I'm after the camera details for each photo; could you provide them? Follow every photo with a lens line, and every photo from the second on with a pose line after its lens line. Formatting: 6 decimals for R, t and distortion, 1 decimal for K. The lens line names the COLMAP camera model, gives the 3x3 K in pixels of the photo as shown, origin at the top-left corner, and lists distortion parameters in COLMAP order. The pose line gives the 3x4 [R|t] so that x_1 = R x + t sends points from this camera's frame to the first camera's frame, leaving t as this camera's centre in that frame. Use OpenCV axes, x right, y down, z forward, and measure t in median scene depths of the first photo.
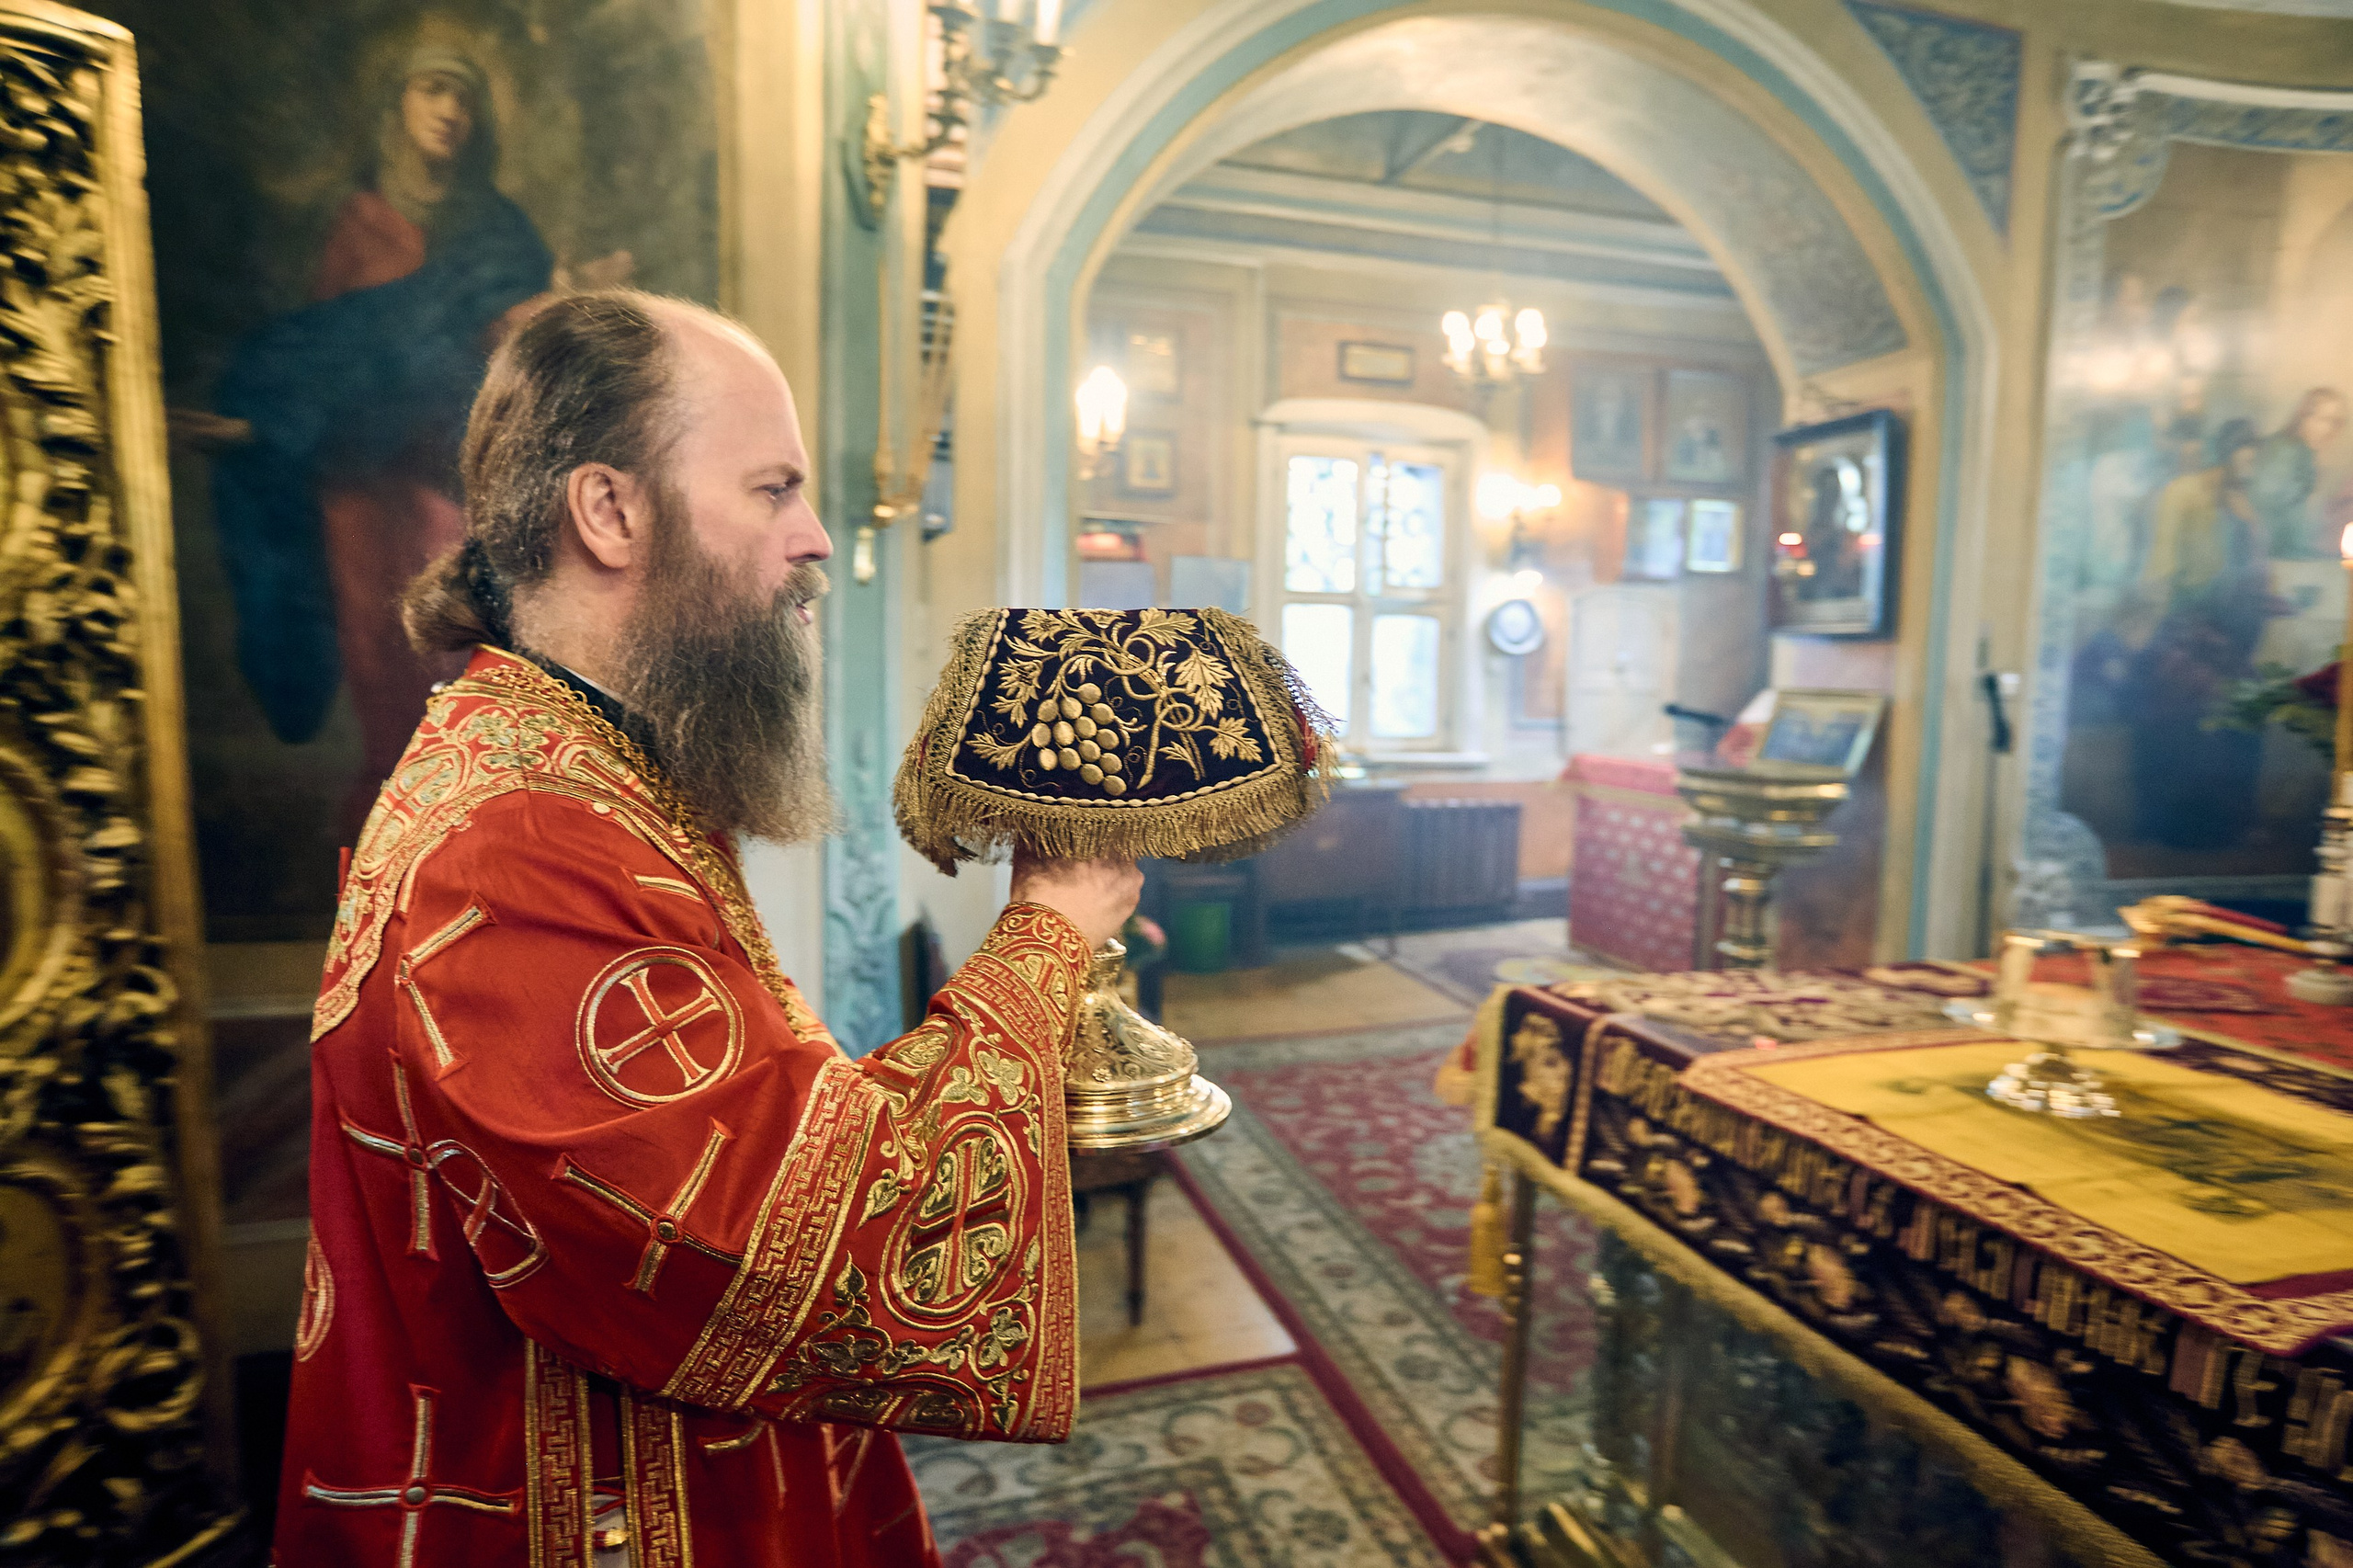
lens RADIAL K [[1343.8, 0, 1176.5], [0, 1343.8, 784.0], [0, 0, 1]] dist [-0.030226, 0.029264]
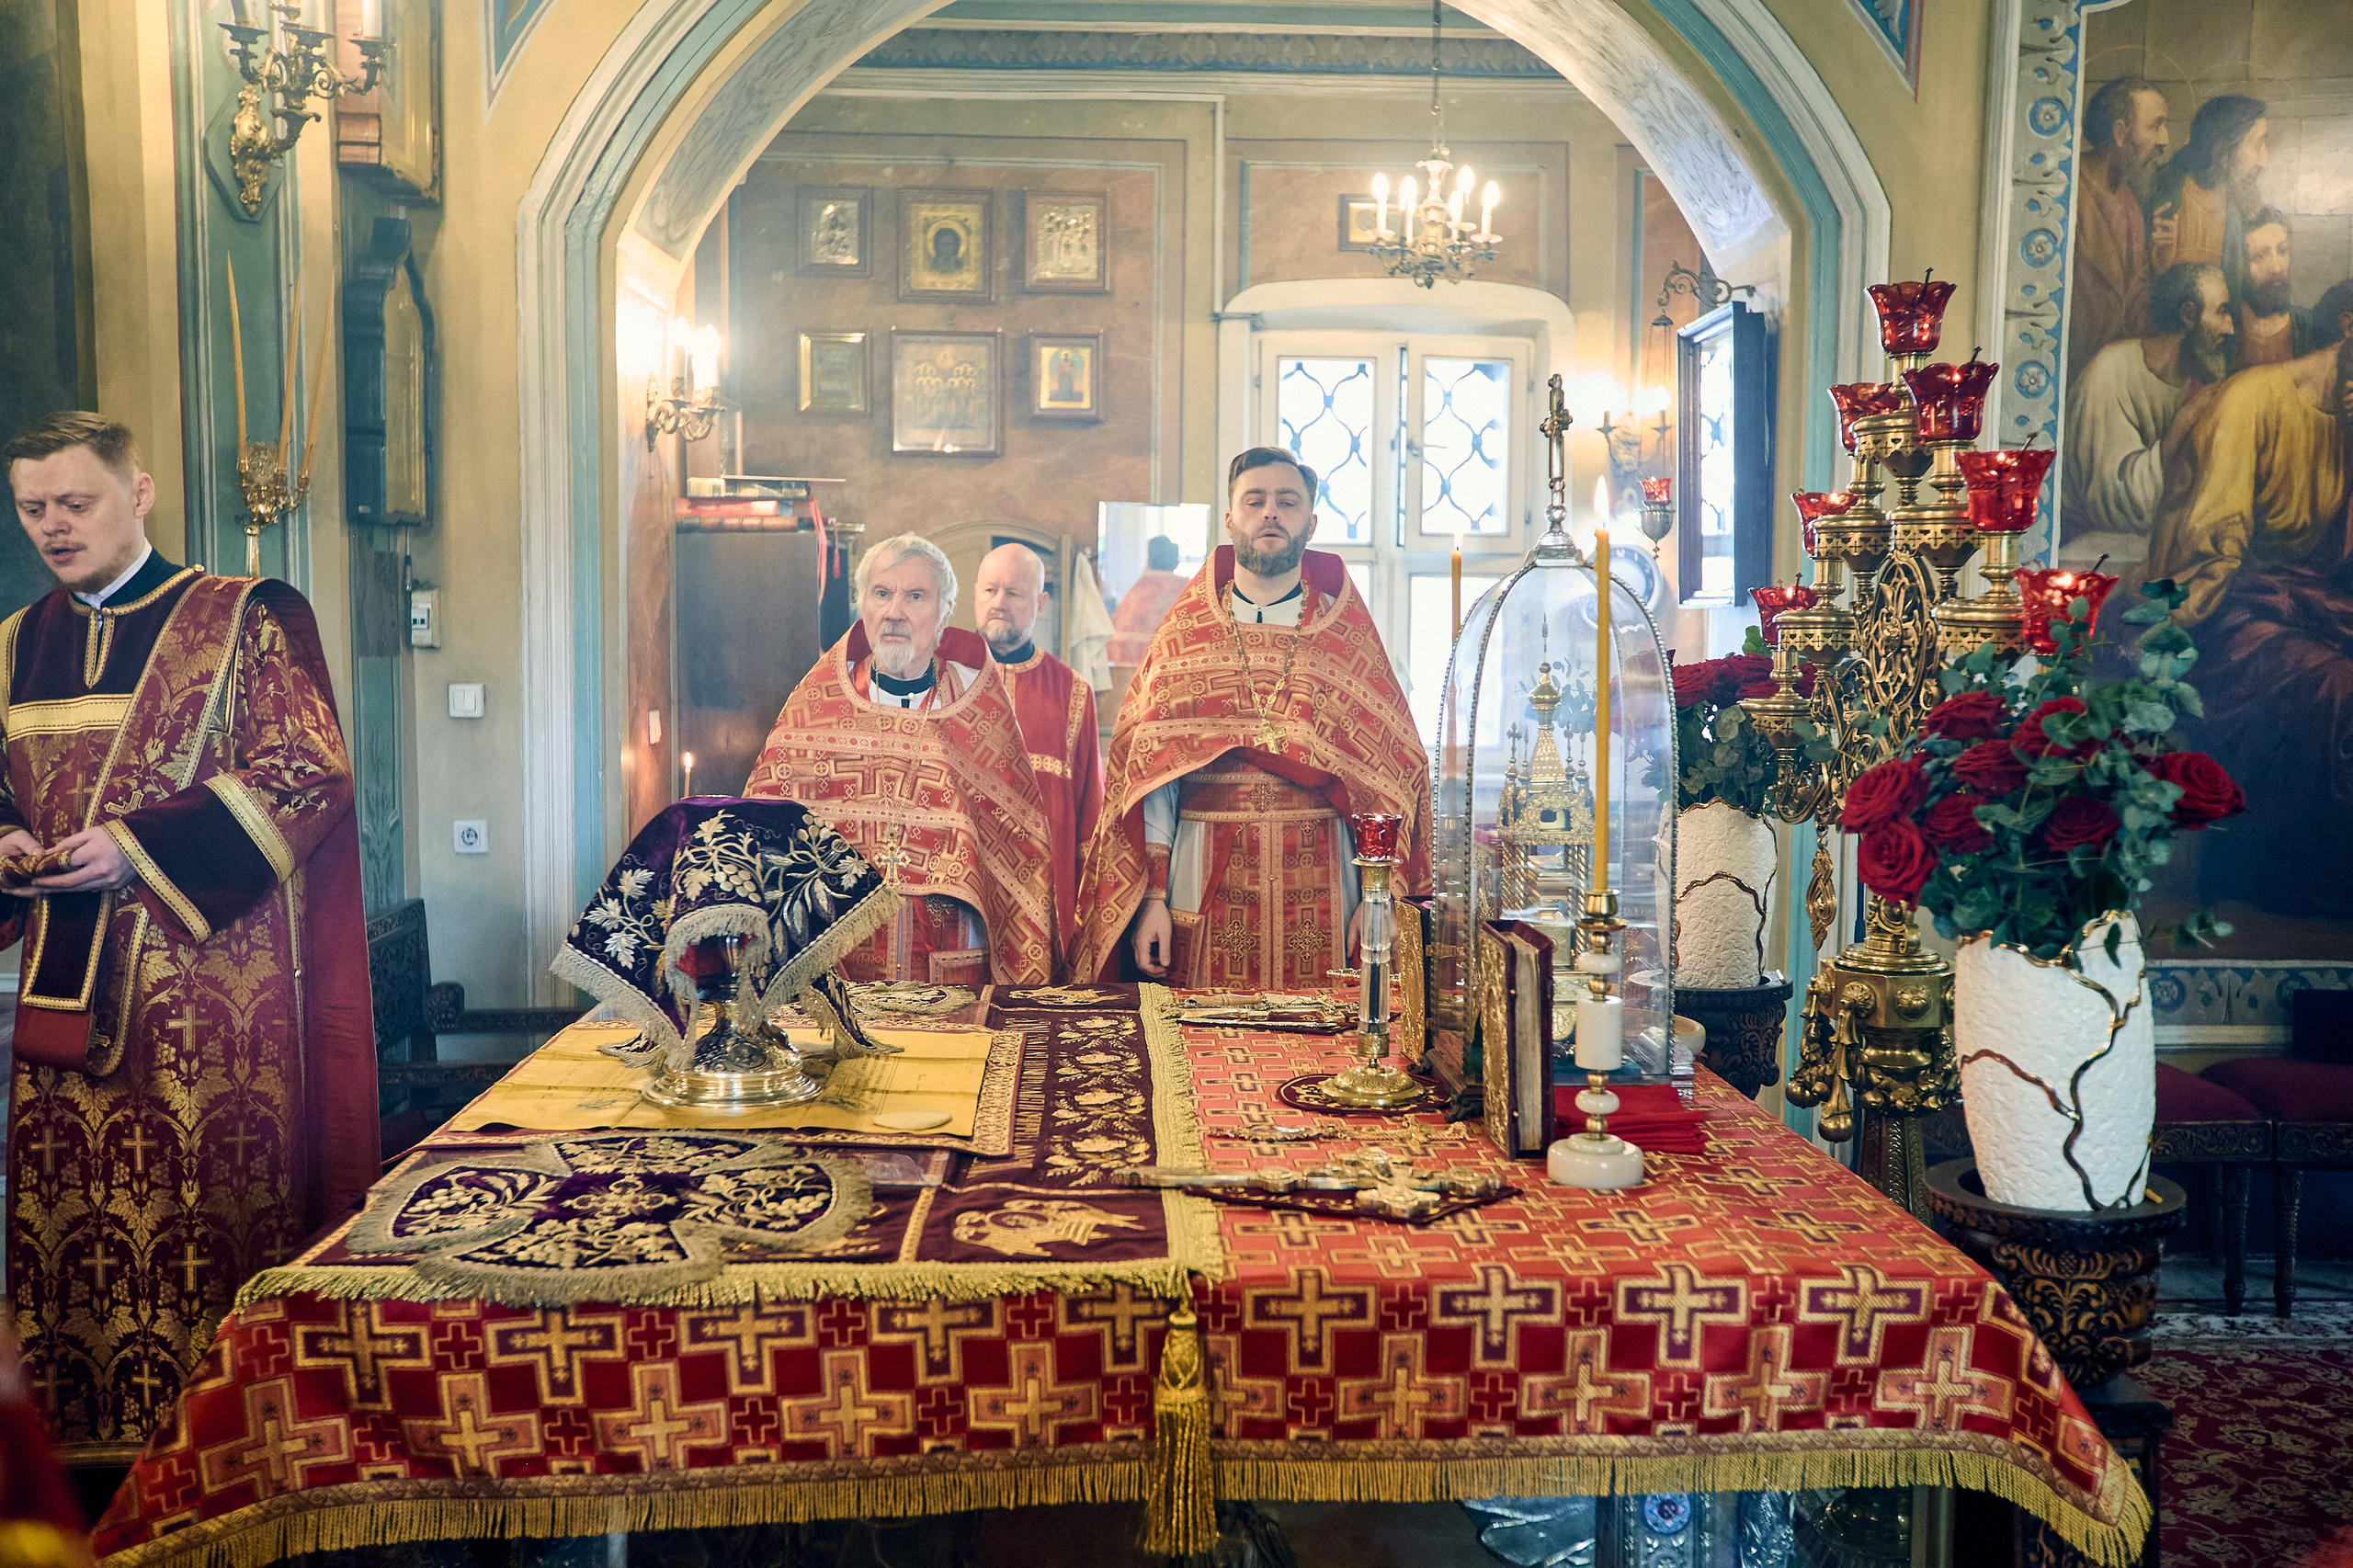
lens RADIAL K [[2213.0, 0, 1177.3], [0, 2213.0, 778.0], [0, 0, 1]] dist [0.003322, 0.137160]
pose [[0.969145, 0.010333, -0.246274, 0.961539], [-0.015930, 0.999658, -0.020748, 0.021532], [0.245975, 0.024031, 0.968978, -0.477443]]
